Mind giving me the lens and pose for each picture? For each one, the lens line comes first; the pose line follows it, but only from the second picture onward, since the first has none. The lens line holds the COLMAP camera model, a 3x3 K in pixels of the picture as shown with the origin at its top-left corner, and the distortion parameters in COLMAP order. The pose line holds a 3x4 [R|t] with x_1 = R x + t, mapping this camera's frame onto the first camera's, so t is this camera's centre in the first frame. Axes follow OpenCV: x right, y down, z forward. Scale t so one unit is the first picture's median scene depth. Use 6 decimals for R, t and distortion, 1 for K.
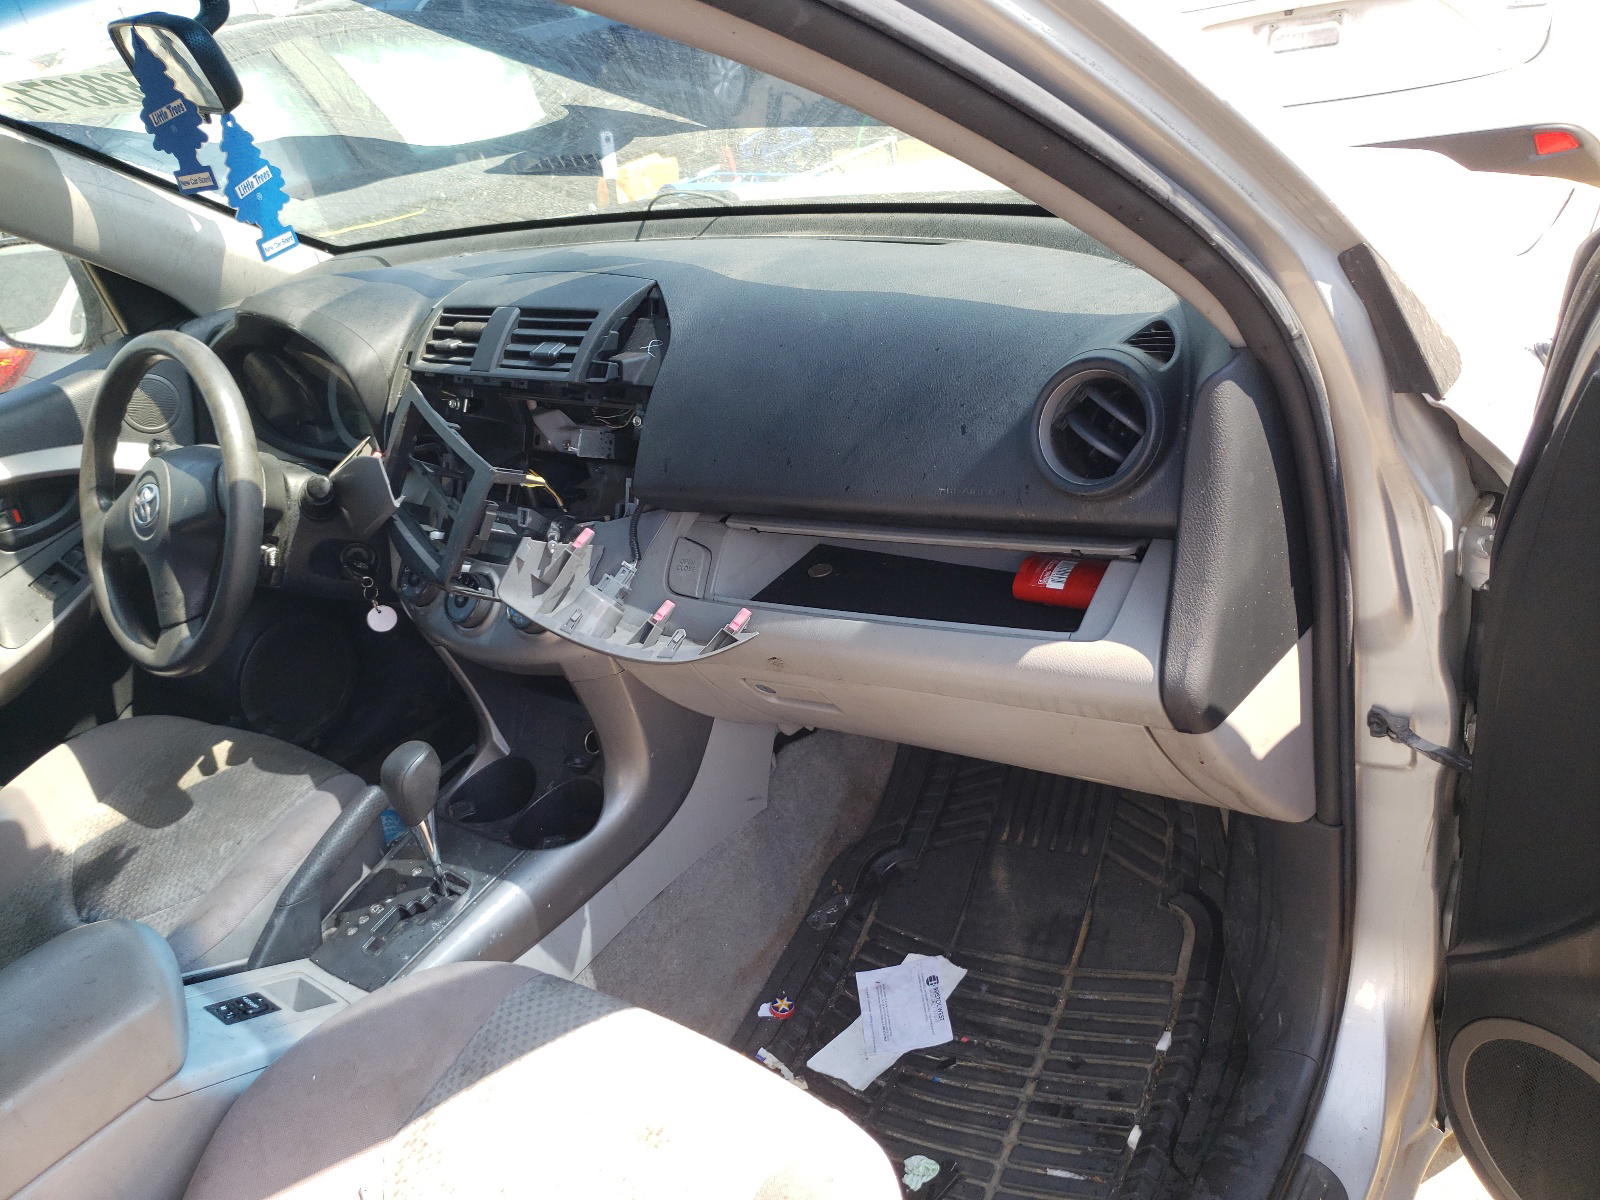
lens RADIAL K [[1205.1, 0, 800.0], [0, 1205.1, 600.0], [0, 0, 1]] dist [-0.010813, -0.006924]
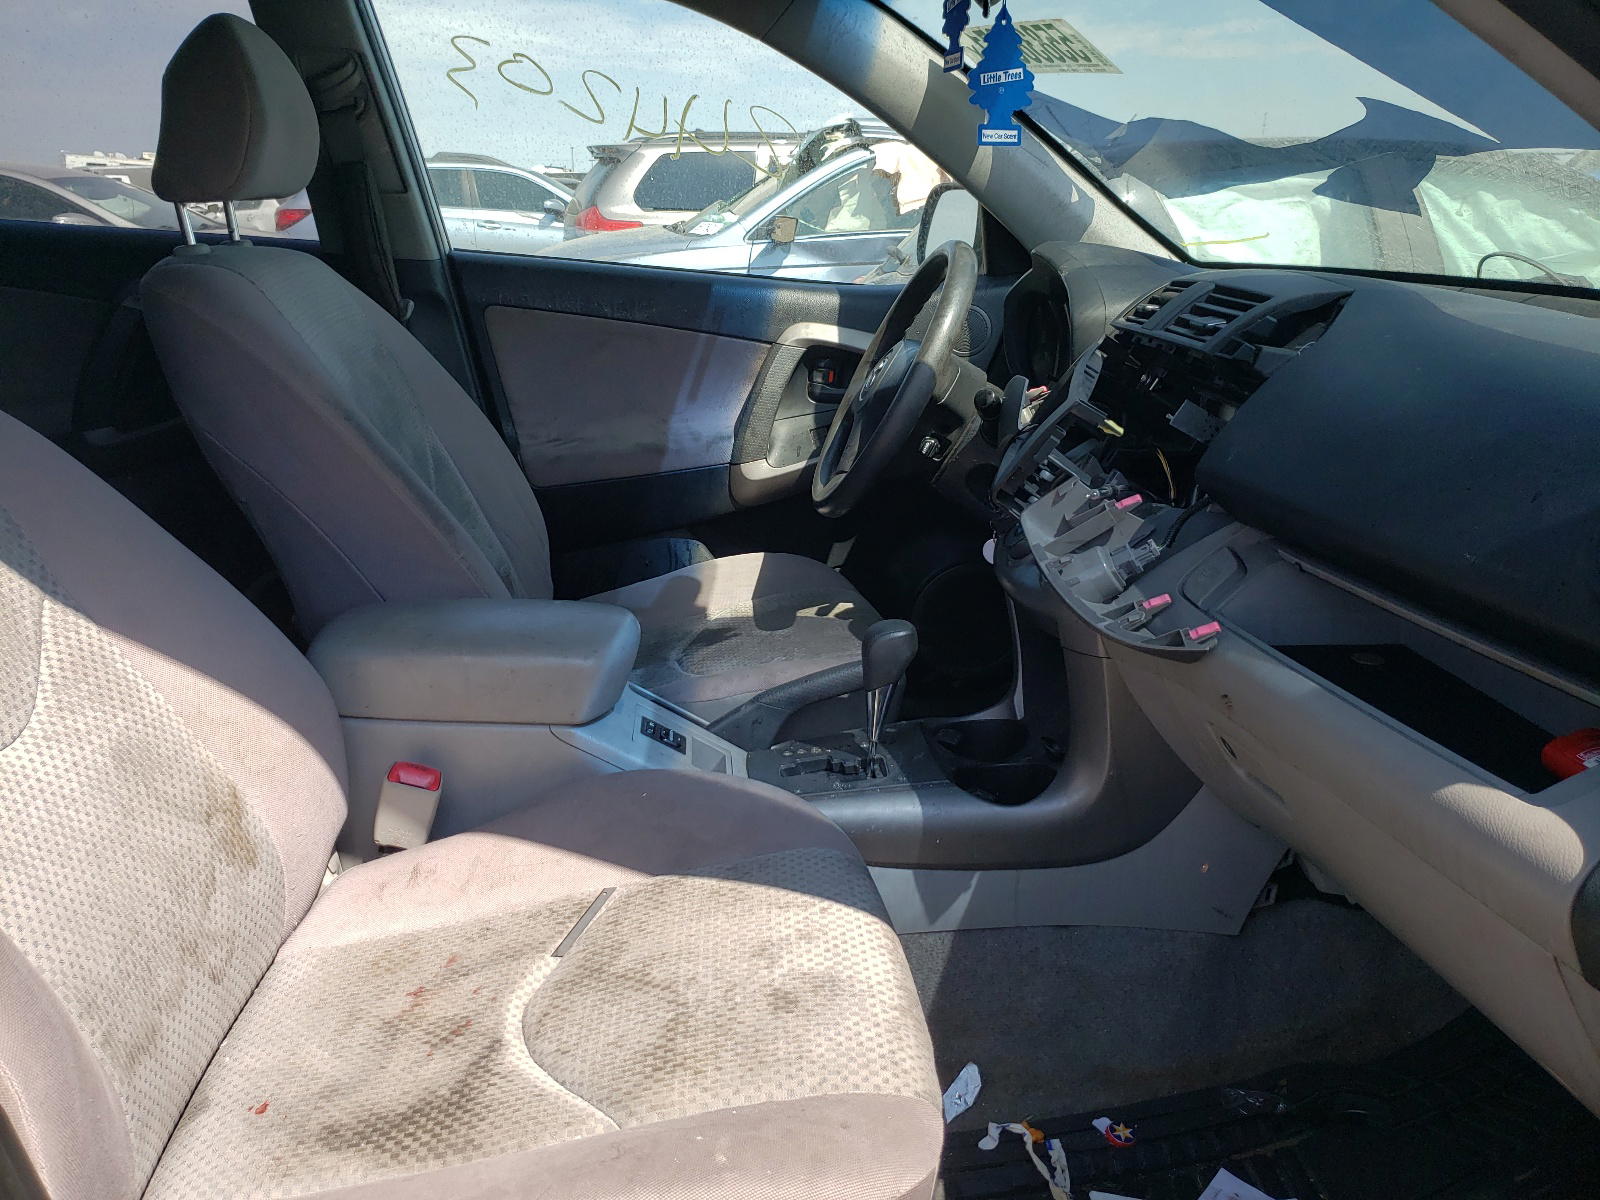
lens RADIAL K [[1205.1, 0, 800.0], [0, 1205.1, 600.0], [0, 0, 1]] dist [-0.010813, -0.006924]
pose [[0.635748, 0.412182, -0.652633, 0.287869], [-0.485118, 0.871005, 0.077530, 0.063898], [0.600403, 0.267315, 0.753697, 0.146708]]
